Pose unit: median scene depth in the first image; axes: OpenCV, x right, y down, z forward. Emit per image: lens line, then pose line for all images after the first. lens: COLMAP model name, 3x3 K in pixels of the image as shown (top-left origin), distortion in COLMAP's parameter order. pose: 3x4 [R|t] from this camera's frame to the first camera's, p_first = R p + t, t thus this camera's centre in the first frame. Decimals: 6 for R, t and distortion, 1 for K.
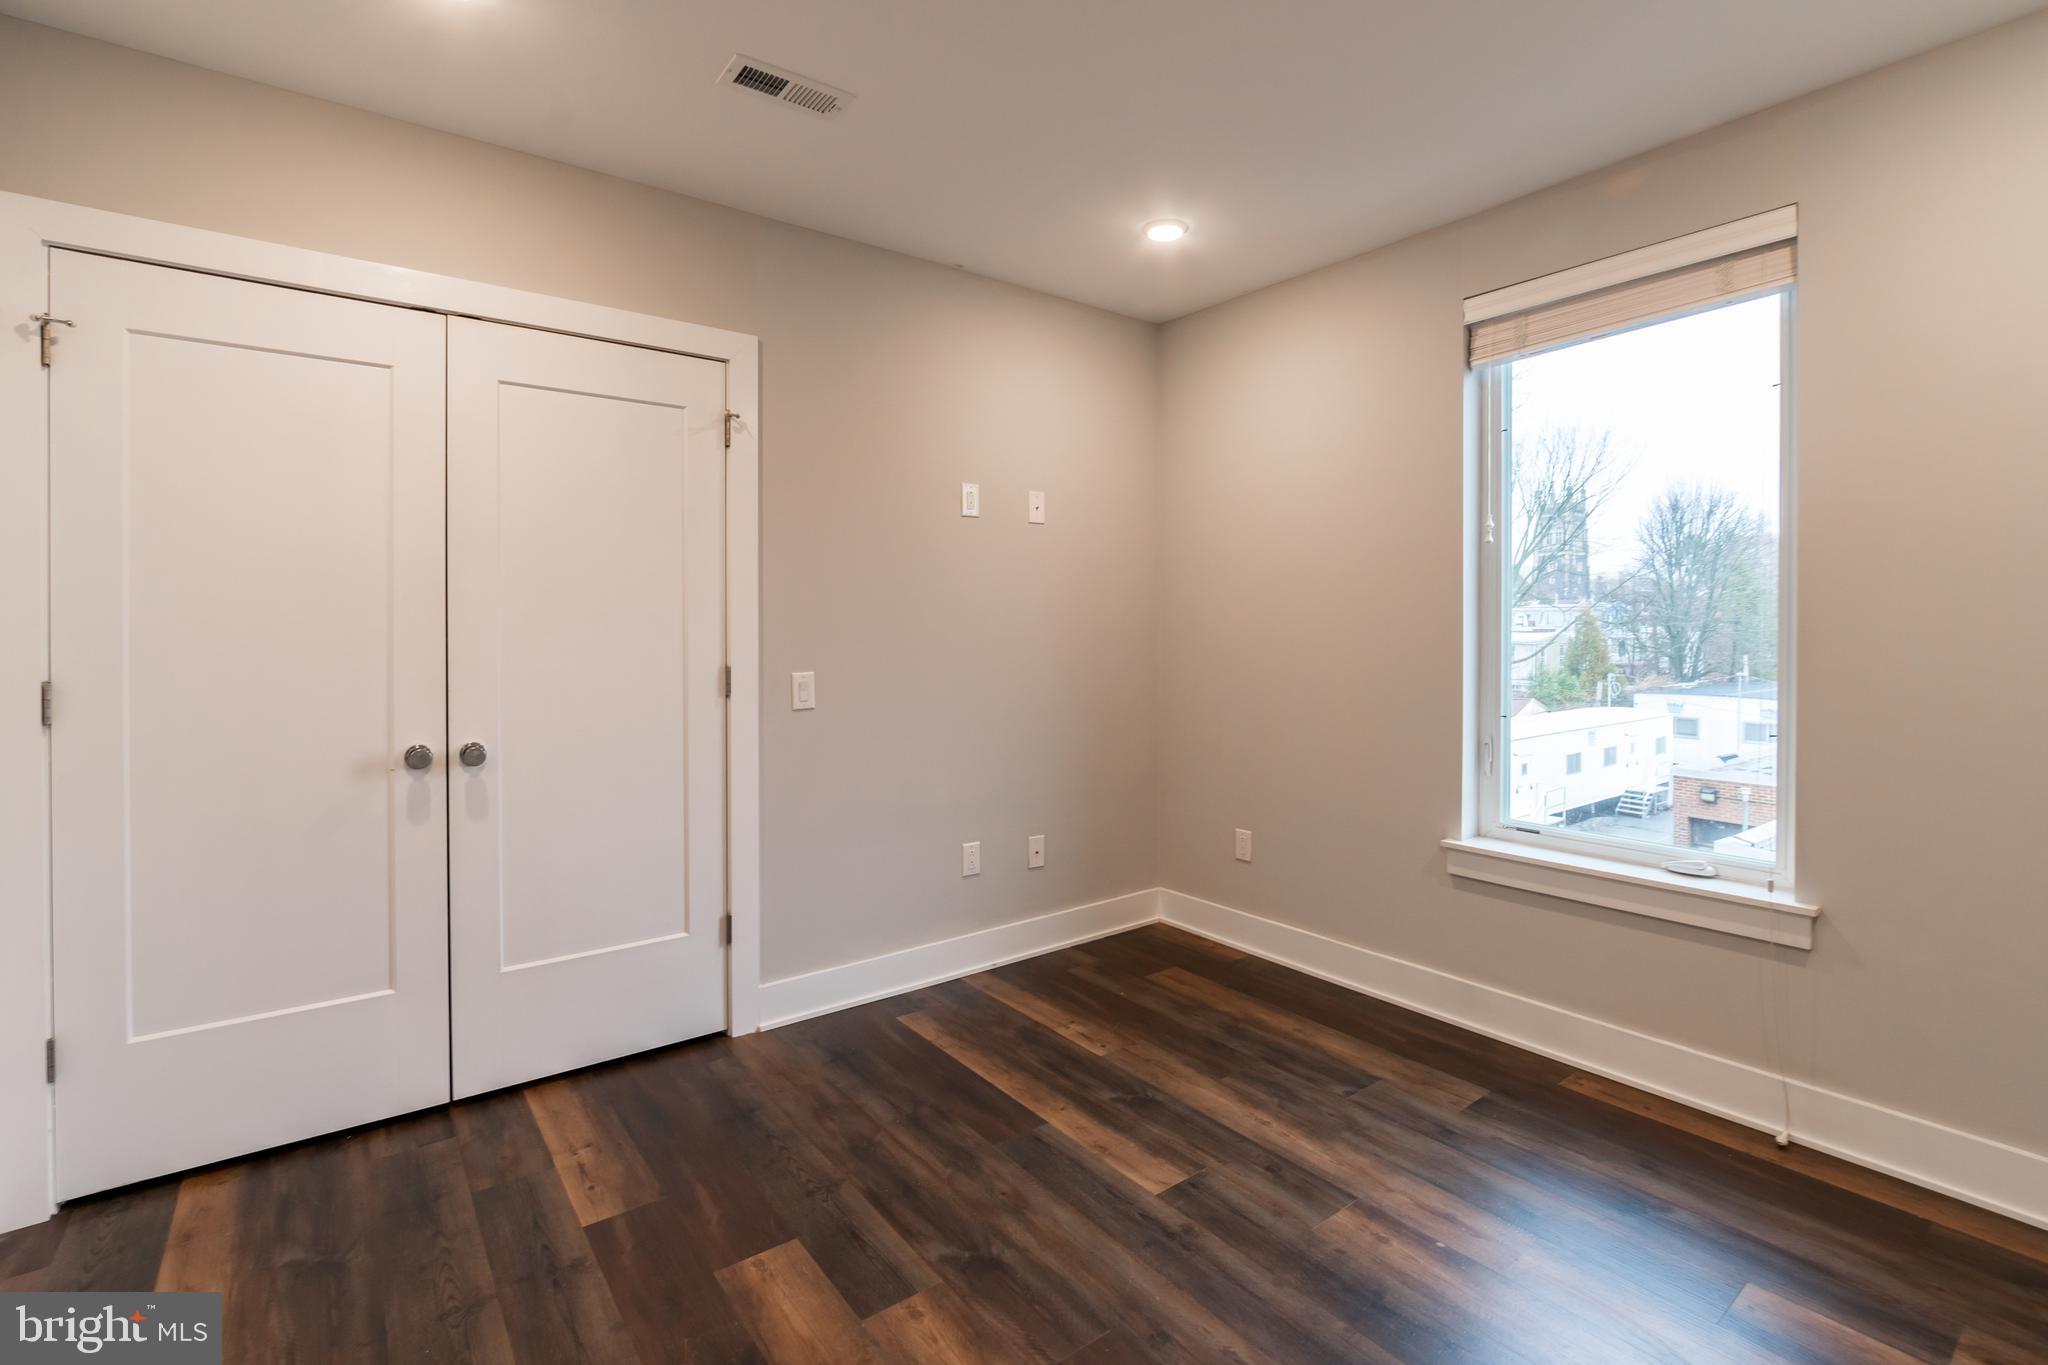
lens RADIAL K [[906.7, 0, 1037.6], [0, 906.7, 639.7], [0, 0, 1]] dist [-0.010203, 0.000515]
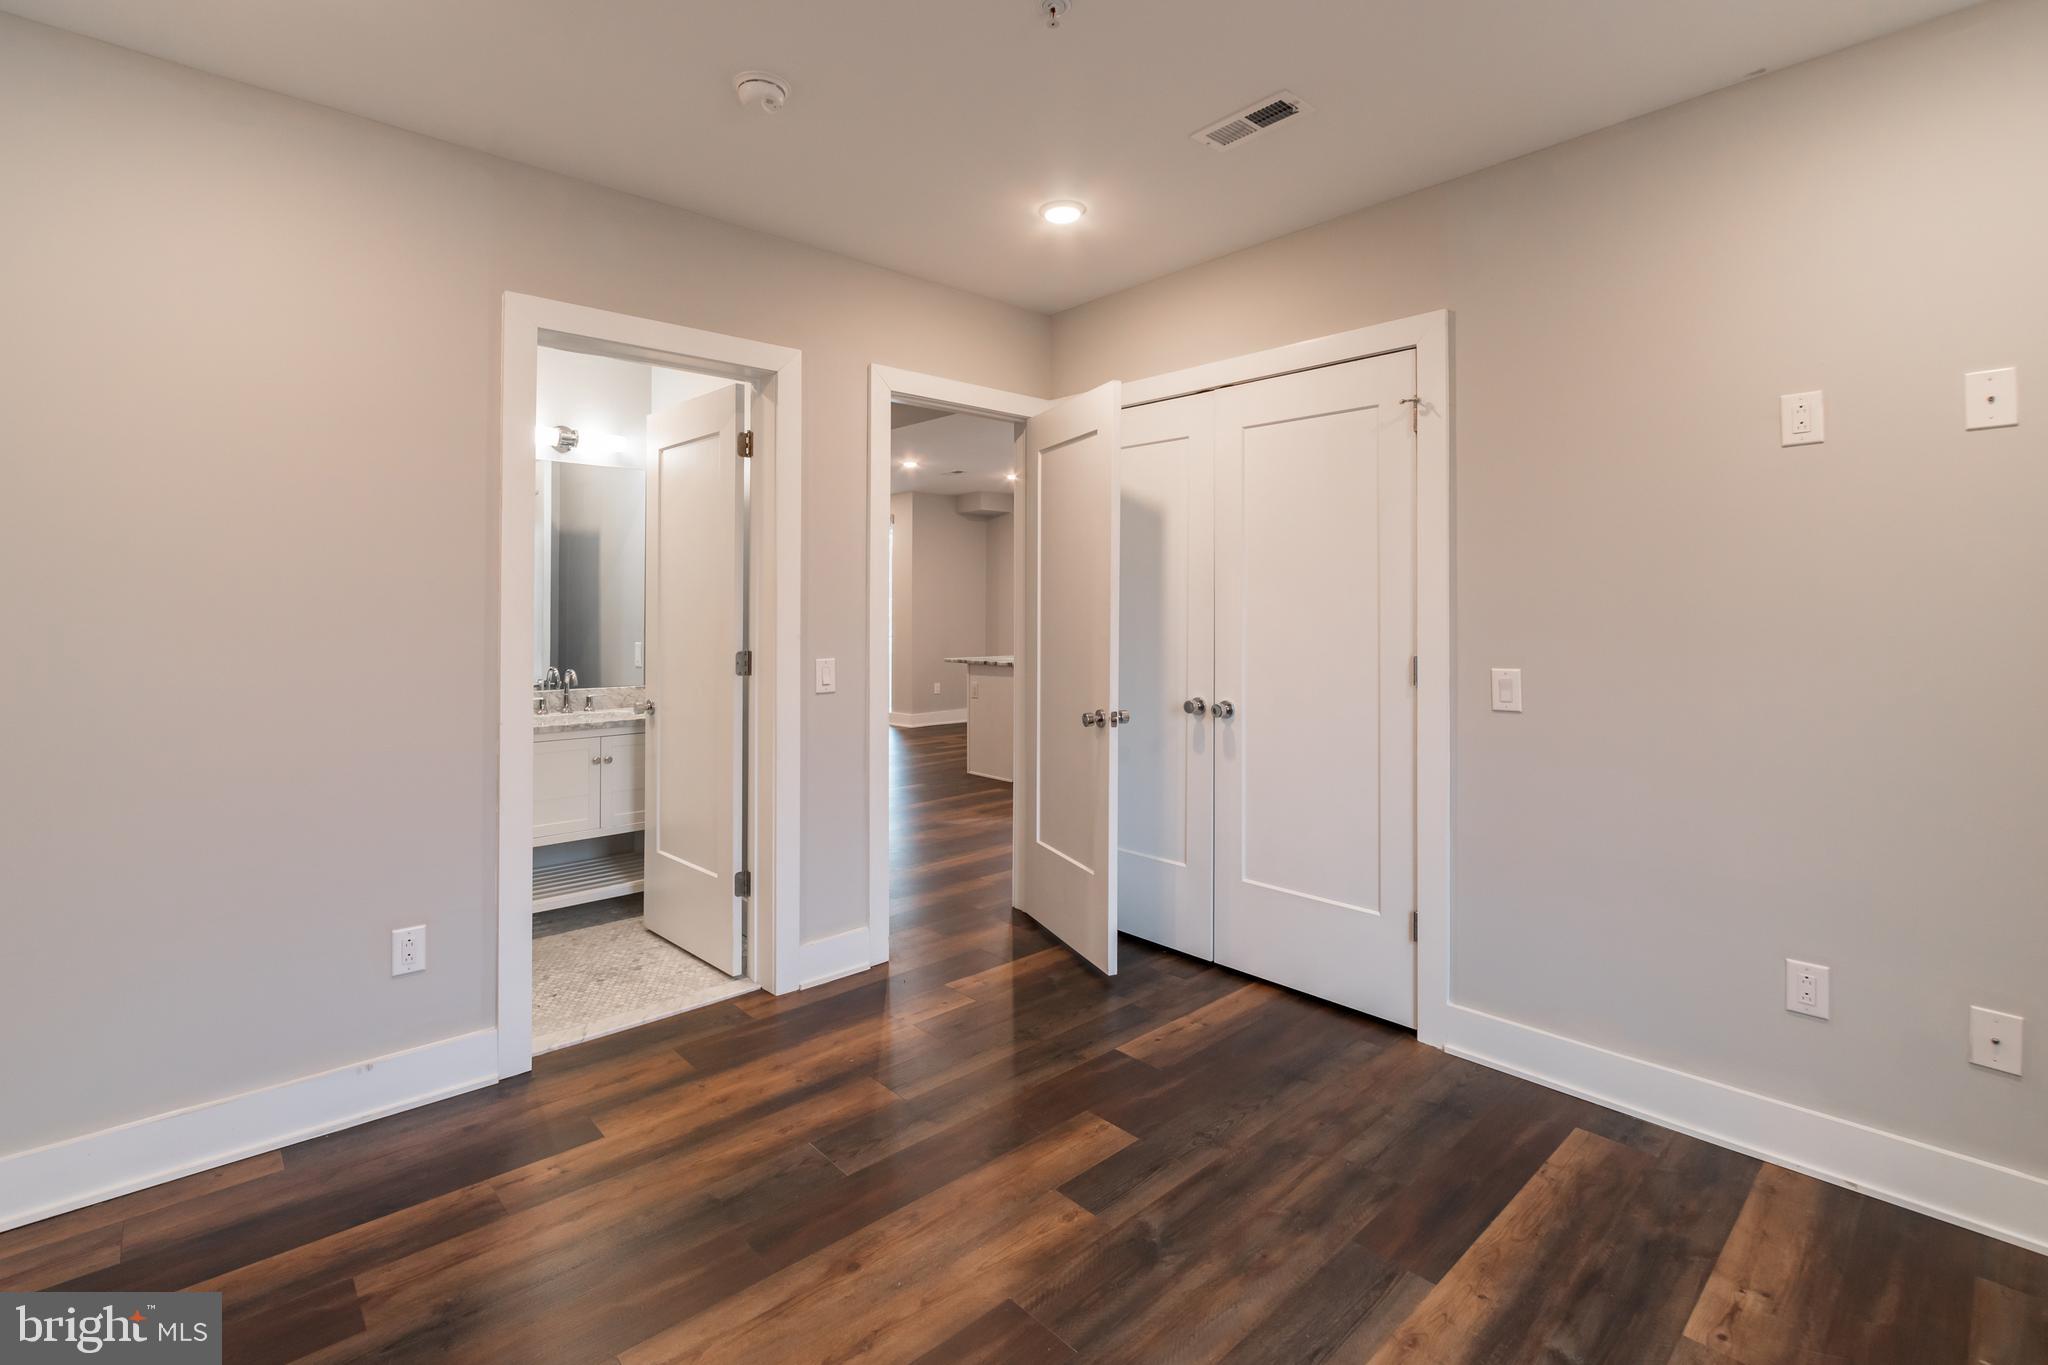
lens RADIAL K [[917.3, 0, 1030.4], [0, 917.3, 605.4], [0, 0, 1]] dist [-0.008610, 0.000201]
pose [[0.114908, -0.006364, -0.993356, 0.693618], [-0.019337, 0.999776, -0.008642, -0.009906], [0.993188, 0.020202, 0.114759, 0.550327]]
